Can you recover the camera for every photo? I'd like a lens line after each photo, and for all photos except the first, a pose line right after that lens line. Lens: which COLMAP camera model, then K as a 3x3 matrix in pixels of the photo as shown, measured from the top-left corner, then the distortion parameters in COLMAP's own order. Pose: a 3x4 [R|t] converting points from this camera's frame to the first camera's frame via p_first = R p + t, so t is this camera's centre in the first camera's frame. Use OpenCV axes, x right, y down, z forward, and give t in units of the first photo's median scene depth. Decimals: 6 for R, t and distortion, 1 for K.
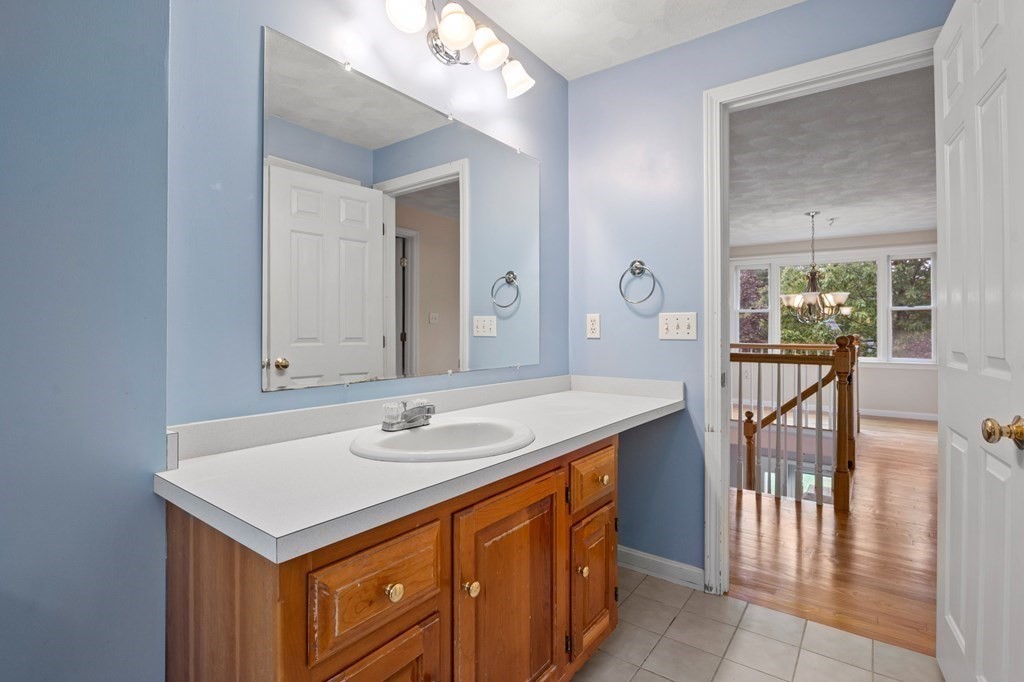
lens RADIAL K [[484.9, 0, 512.9], [0, 484.9, 325.1], [0, 0, 1]] dist [-0.000501, -0.000322]
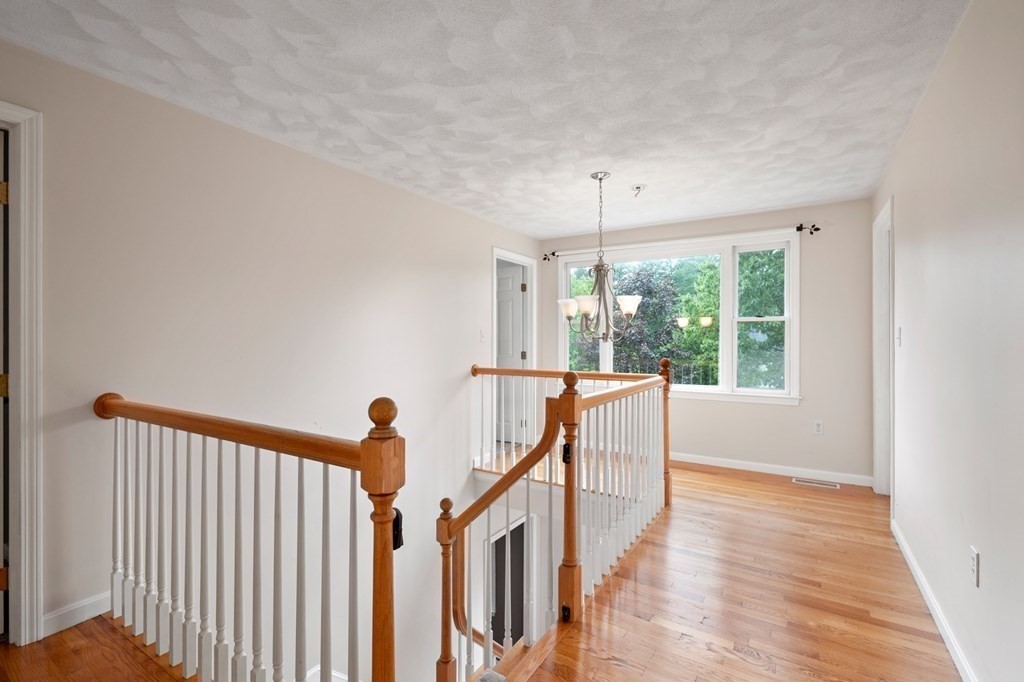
lens RADIAL K [[484.9, 0, 512.9], [0, 484.9, 325.1], [0, 0, 1]] dist [-0.000501, -0.000322]
pose [[0.996236, 0.000978, 0.086683, 0.441486], [0.000382, 0.999877, -0.015670, -0.016148], [-0.086687, 0.015644, 0.996113, 0.356338]]
